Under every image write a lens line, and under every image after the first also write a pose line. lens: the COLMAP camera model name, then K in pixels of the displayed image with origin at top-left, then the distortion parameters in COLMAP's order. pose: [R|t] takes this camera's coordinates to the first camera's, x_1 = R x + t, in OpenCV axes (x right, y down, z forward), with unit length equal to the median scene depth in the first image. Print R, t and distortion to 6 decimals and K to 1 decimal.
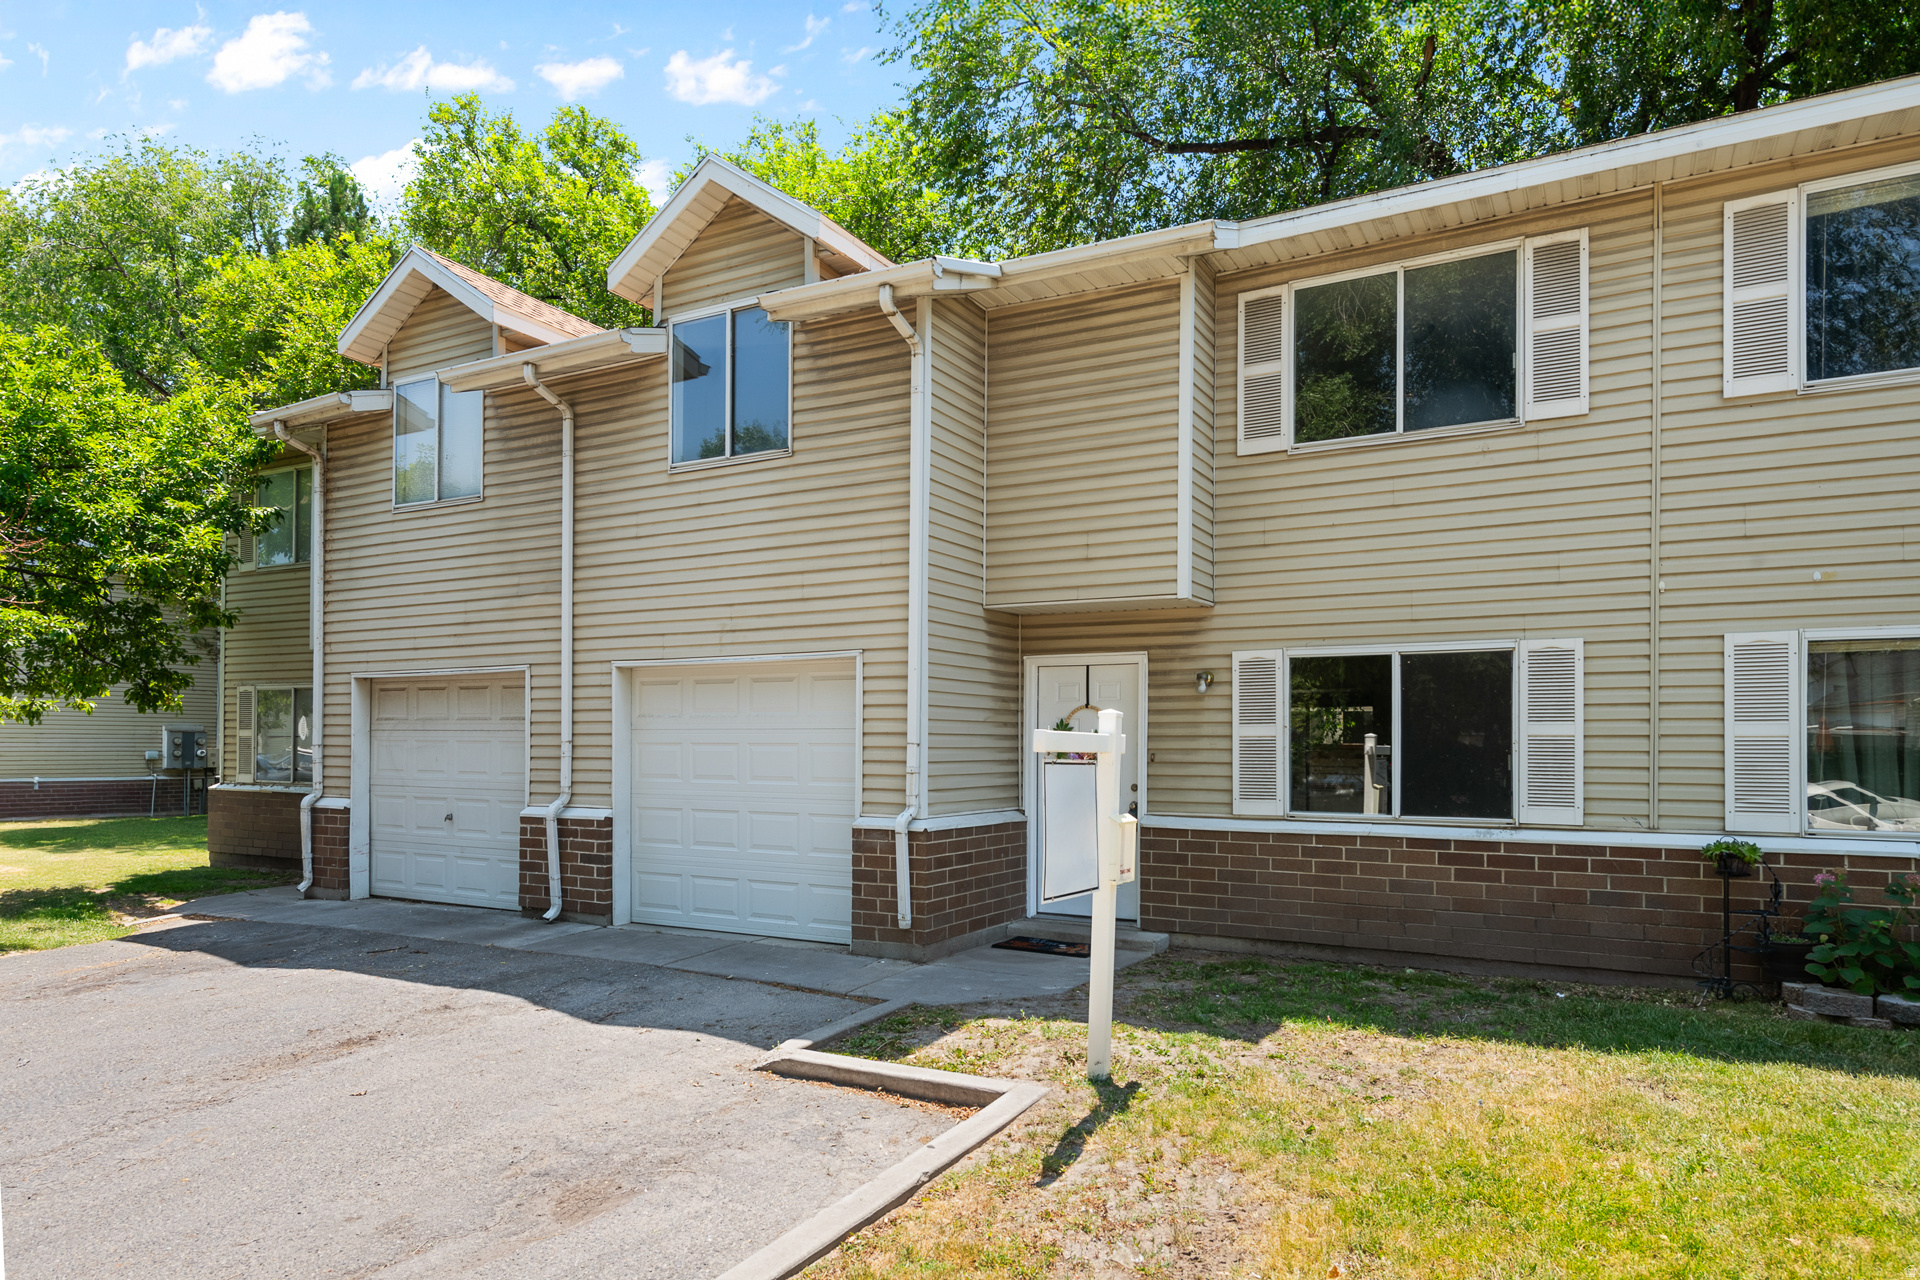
lens RADIAL K [[1137.4, 0, 1006.8], [0, 1137.4, 738.7], [0, 0, 1]] dist [0.012288, -0.002292]
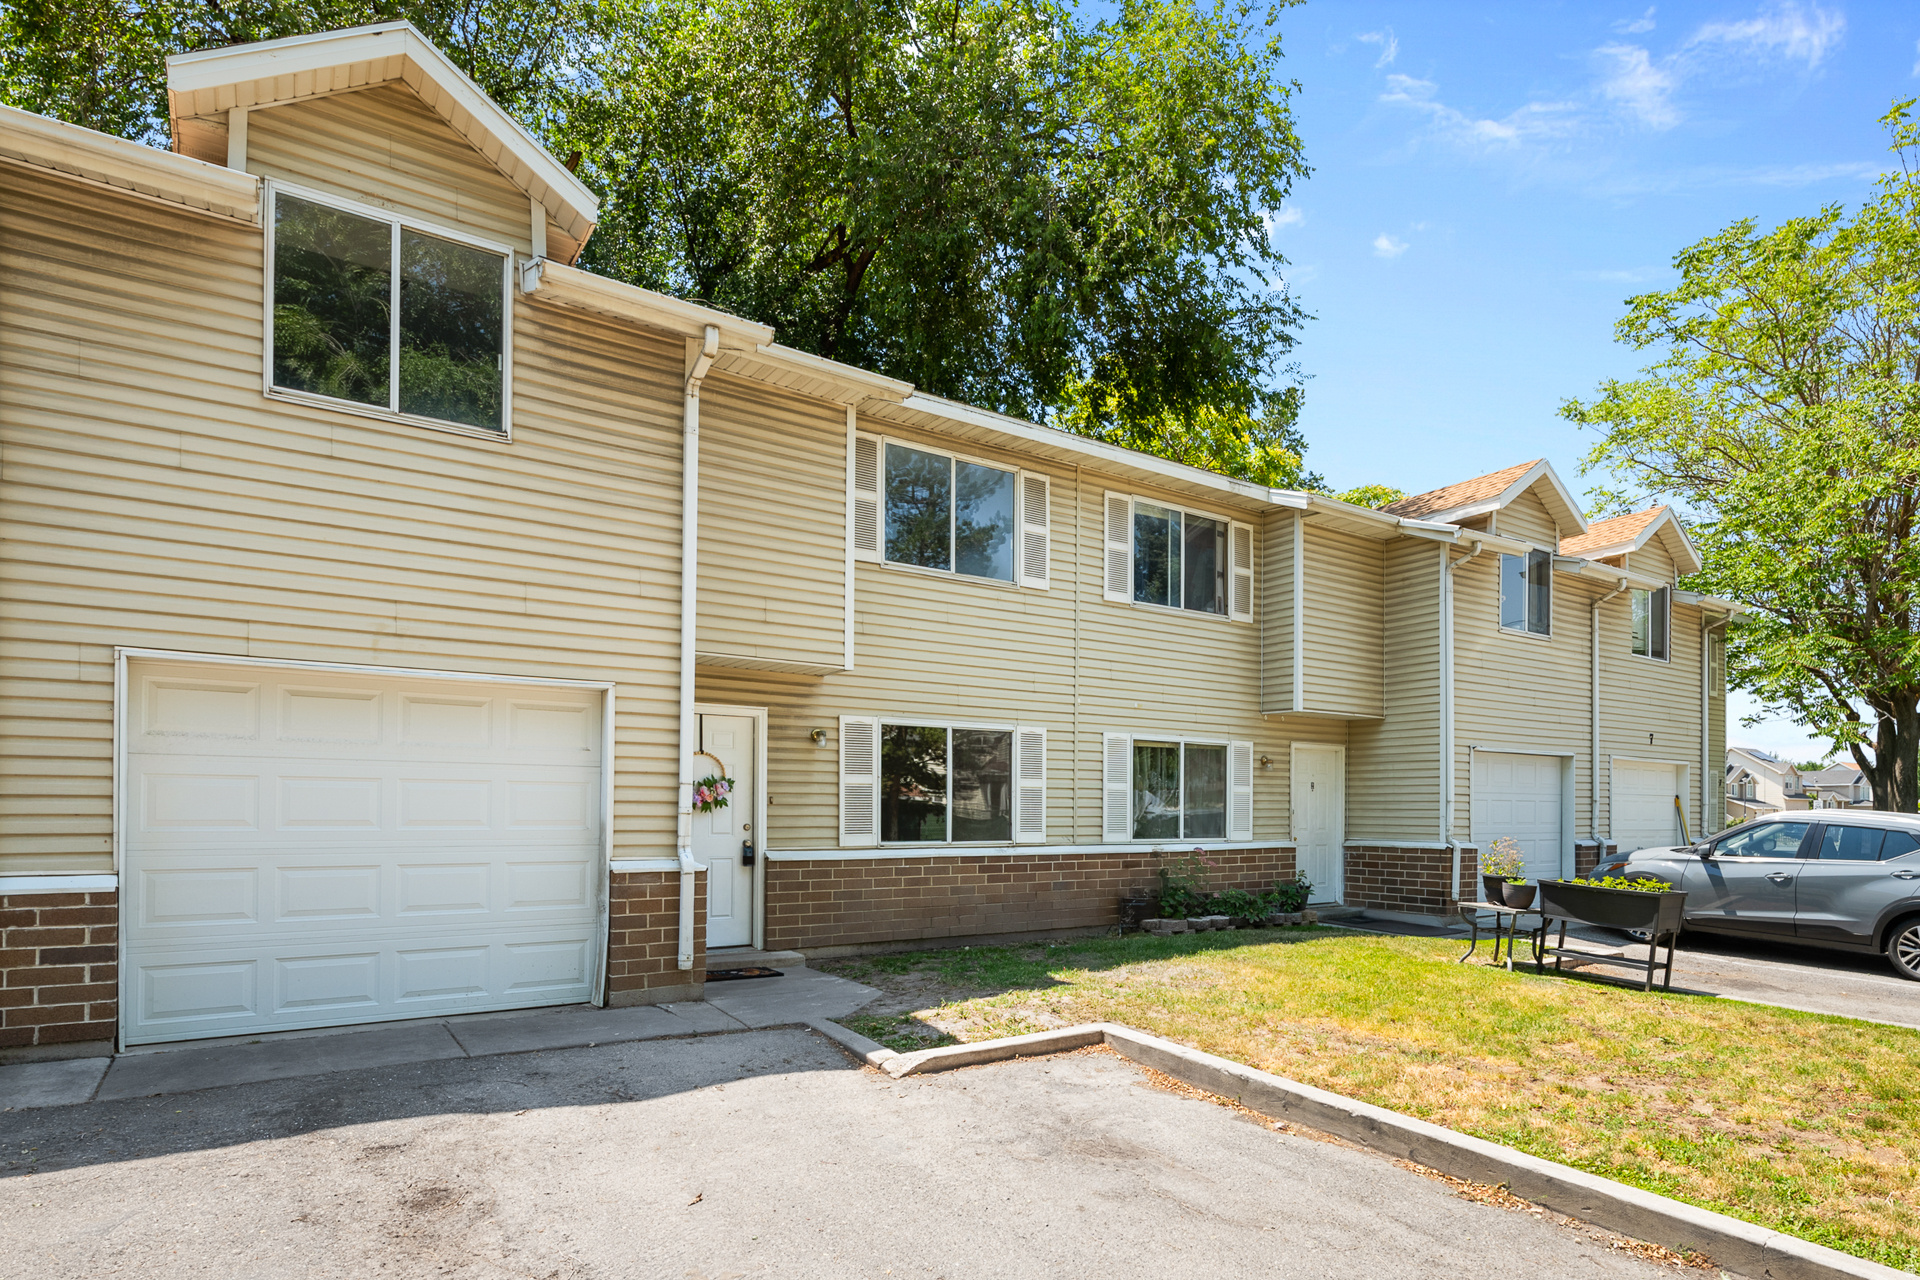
lens RADIAL K [[1041.8, 0, 1067.6], [0, 1041.8, 807.8], [0, 0, 1]] dist [-0.001334, -0.000909]
pose [[0.435292, 0.000391, 0.900289, -0.737384], [-0.012437, 0.999907, 0.005579, 0.015544], [-0.900203, -0.013626, 0.435256, 0.291791]]
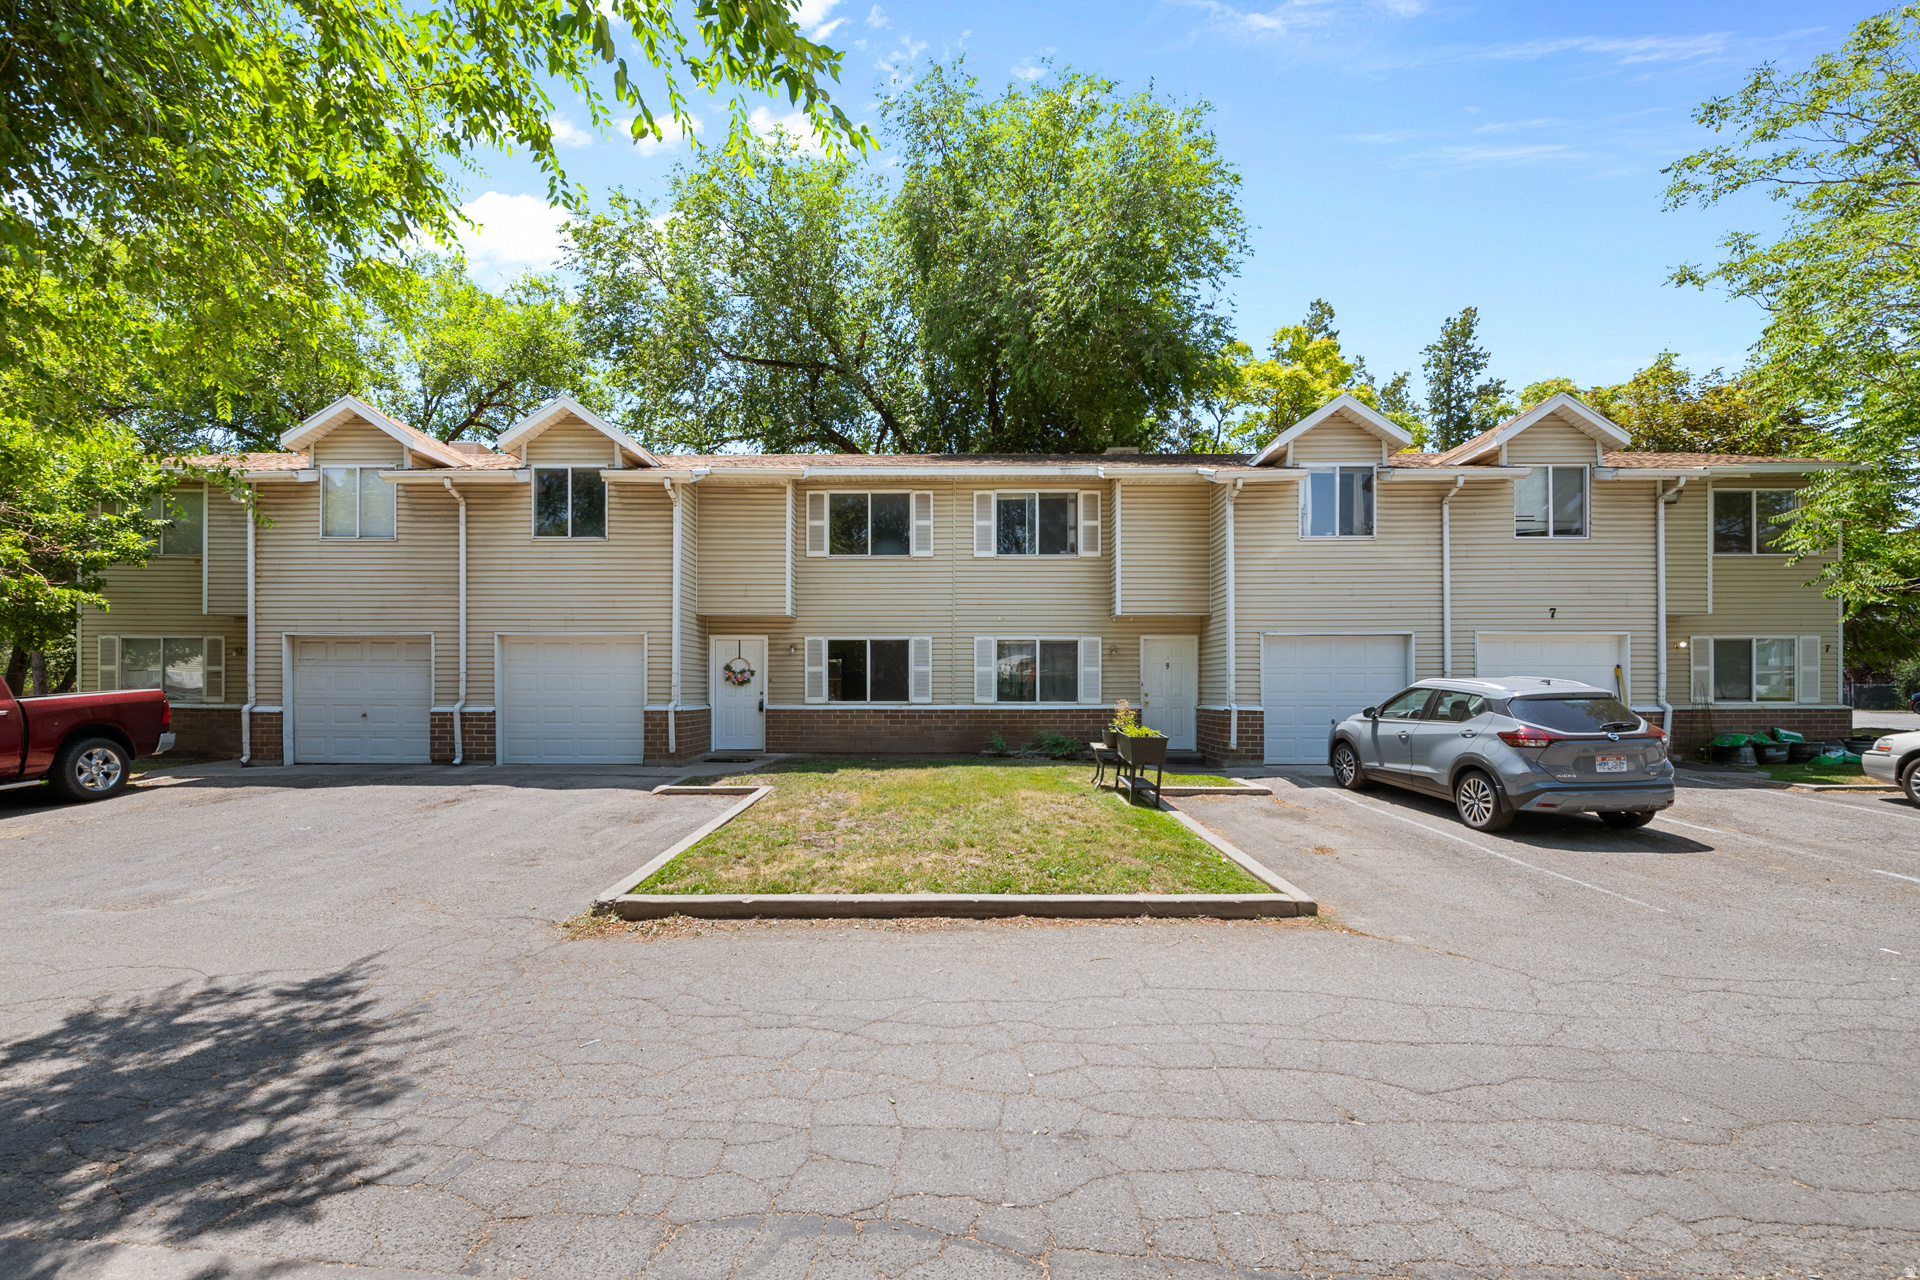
lens RADIAL K [[759.4, 0, 935.9], [0, 759.4, 687.4], [0, 0, 1]] dist [0.004328, -0.003550]
pose [[0.888081, -0.004176, 0.459667, -0.312778], [-0.000210, 0.999955, 0.009490, 0.017891], [-0.459686, -0.008524, 0.888041, -0.602661]]
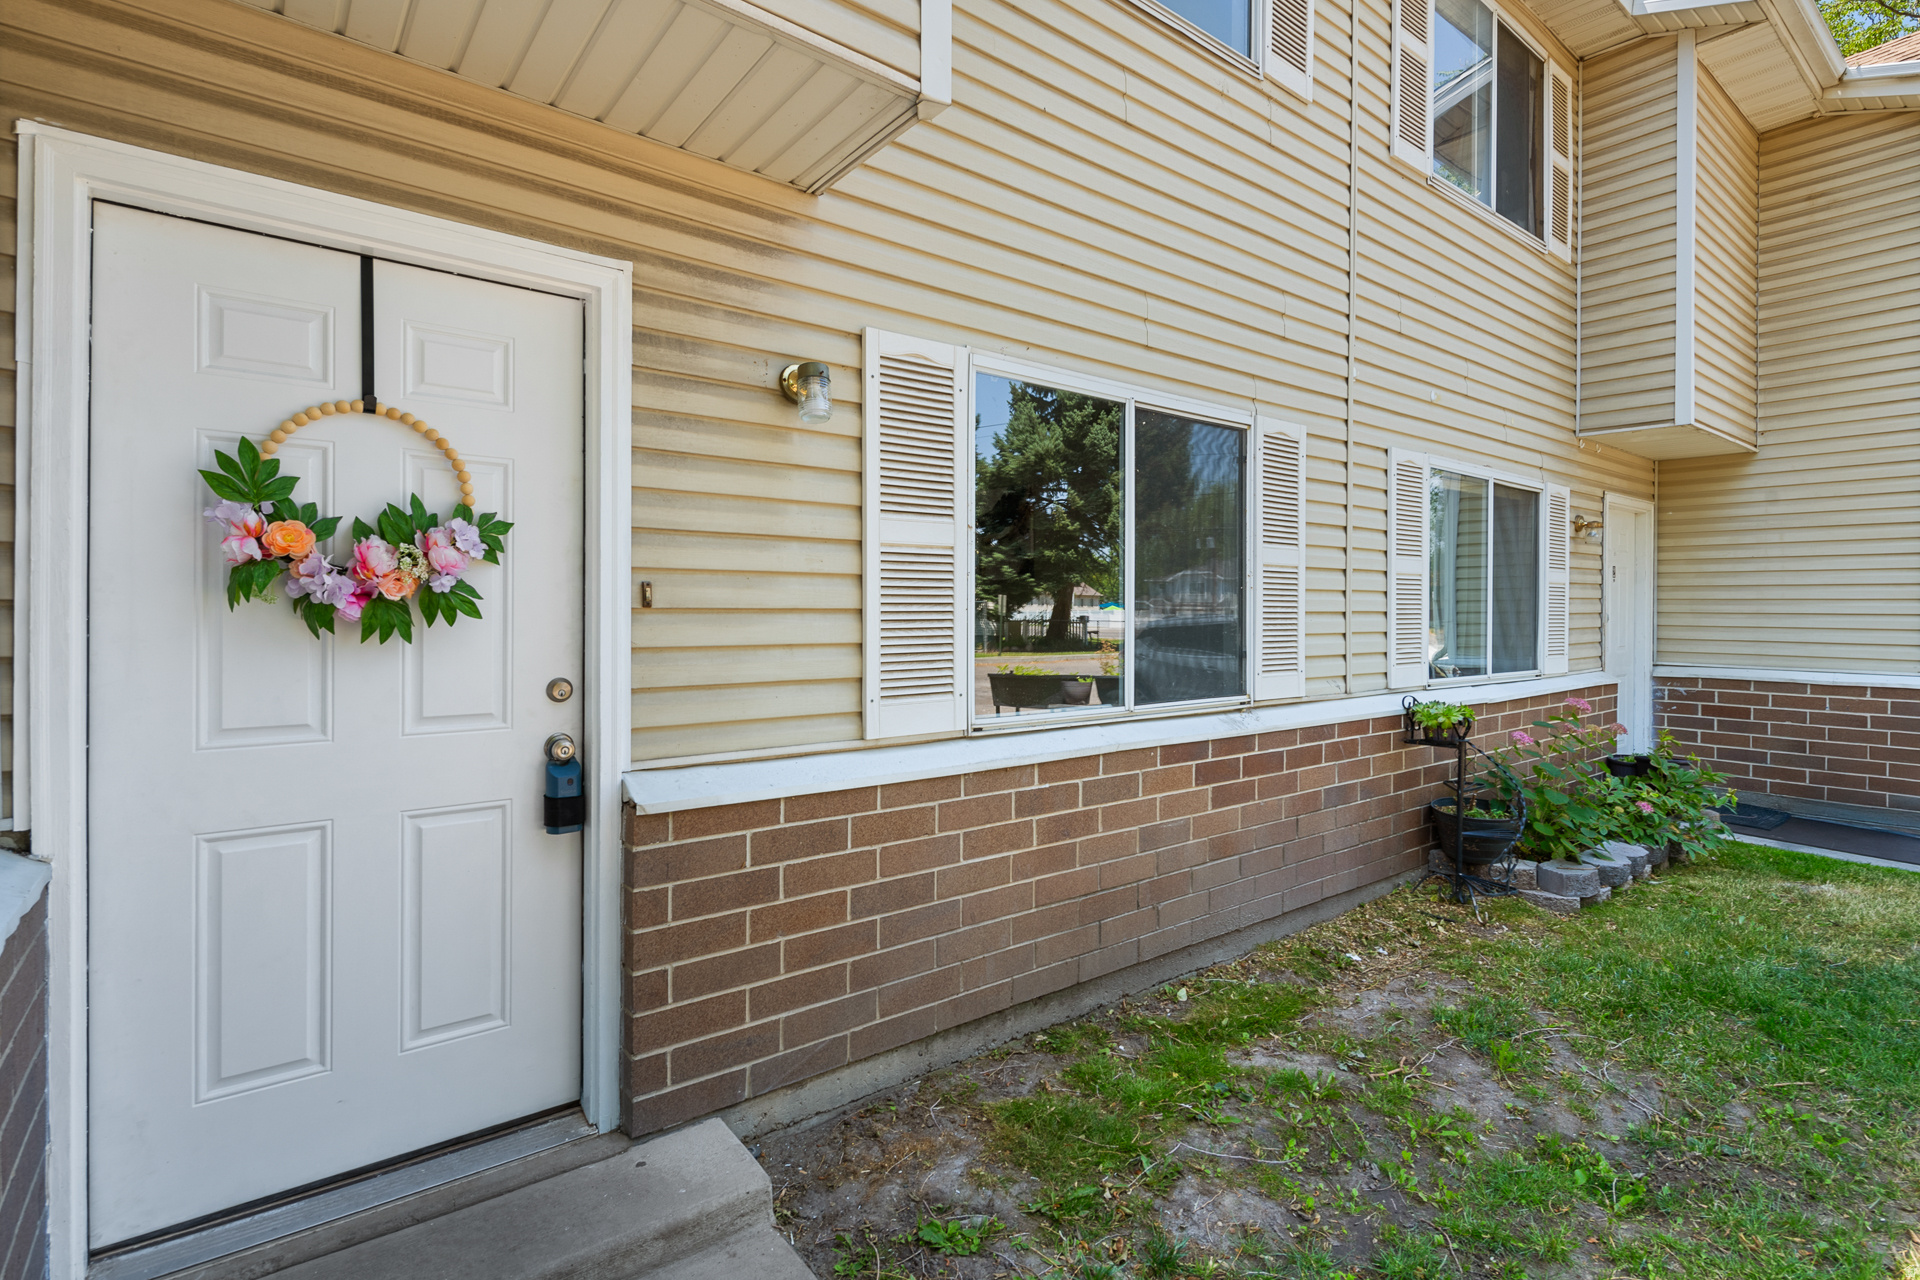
lens RADIAL K [[917.1, 0, 955.0], [0, 917.1, 613.4], [0, 0, 1]] dist [-0.000449, -0.000289]
pose [[0.406633, -0.006725, 0.913567, -0.081573], [-0.011855, 0.999850, 0.012637, 0.018805], [-0.913515, -0.015969, 0.406492, 0.869346]]
